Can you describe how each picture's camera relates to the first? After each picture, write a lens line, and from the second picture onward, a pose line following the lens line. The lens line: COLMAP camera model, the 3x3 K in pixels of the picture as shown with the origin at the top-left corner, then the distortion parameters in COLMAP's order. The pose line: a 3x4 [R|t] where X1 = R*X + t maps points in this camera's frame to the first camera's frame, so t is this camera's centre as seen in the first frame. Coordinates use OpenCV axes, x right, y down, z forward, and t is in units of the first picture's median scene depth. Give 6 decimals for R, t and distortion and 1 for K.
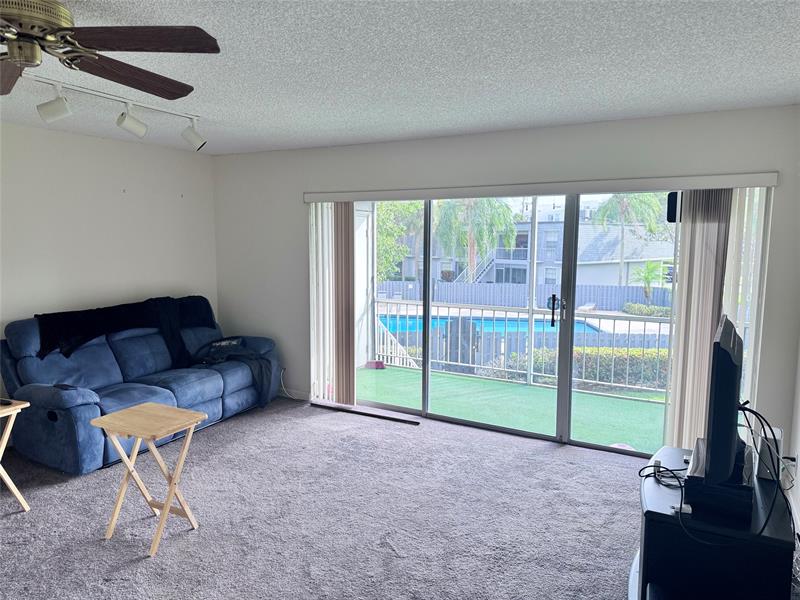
lens RADIAL K [[560.7, 0, 400.0], [0, 560.7, 300.0], [0, 0, 1]] dist [0.037204, -0.034213]
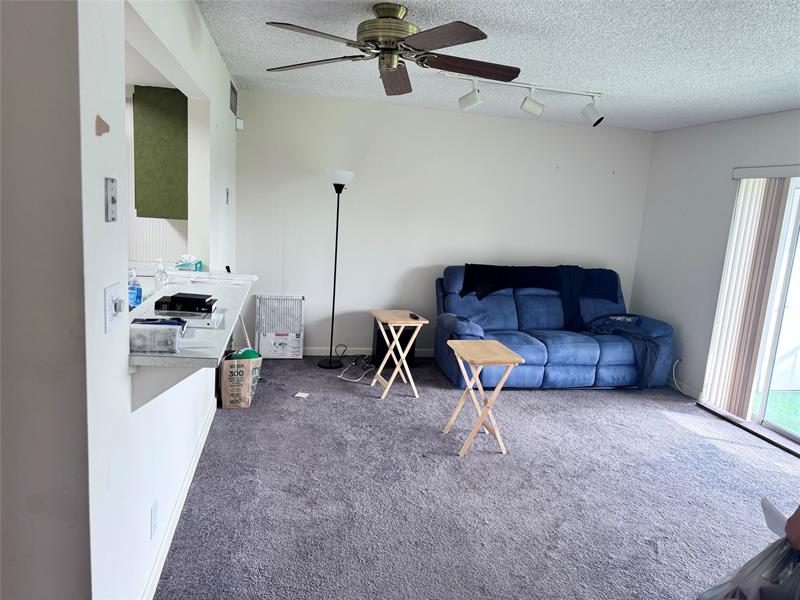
lens RADIAL K [[560.7, 0, 400.0], [0, 560.7, 300.0], [0, 0, 1]] dist [0.037204, -0.034213]
pose [[0.638816, 0.168659, -0.750646, 0.211440], [-0.151489, 0.984149, 0.092203, 0.011587], [0.754298, 0.054814, 0.654240, 0.040777]]
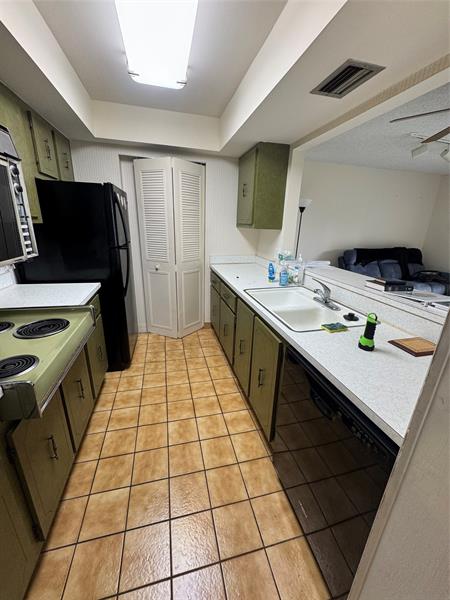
lens RADIAL K [[239.2, 0, 225.5], [0, 239.2, 299.1], [0, 0, 1]] dist [-0.002199, 0.000214]
pose [[0.684764, 0.242143, -0.687361, -0.220694], [-0.111973, 0.966945, 0.229085, 0.057872], [0.720111, -0.079903, 0.689242, -0.144301]]
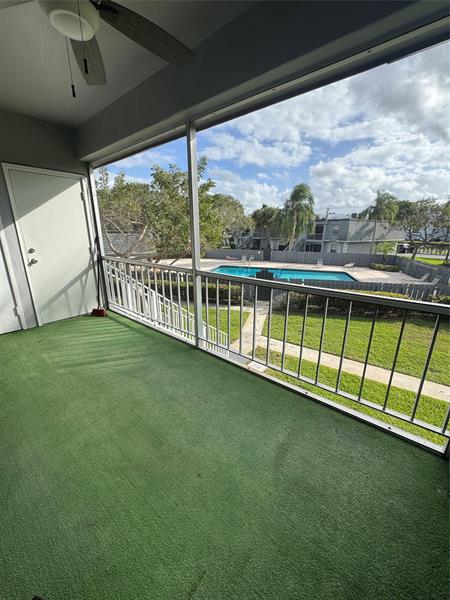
lens RADIAL K [[239.2, 0, 225.5], [0, 239.2, 299.1], [0, 0, 1]] dist [-0.002199, 0.000214]
pose [[0.983594, 0.050973, -0.173044, 0.339541], [-0.021379, 0.985426, 0.168754, -0.004506], [0.179124, -0.162286, 0.970349, 0.607421]]
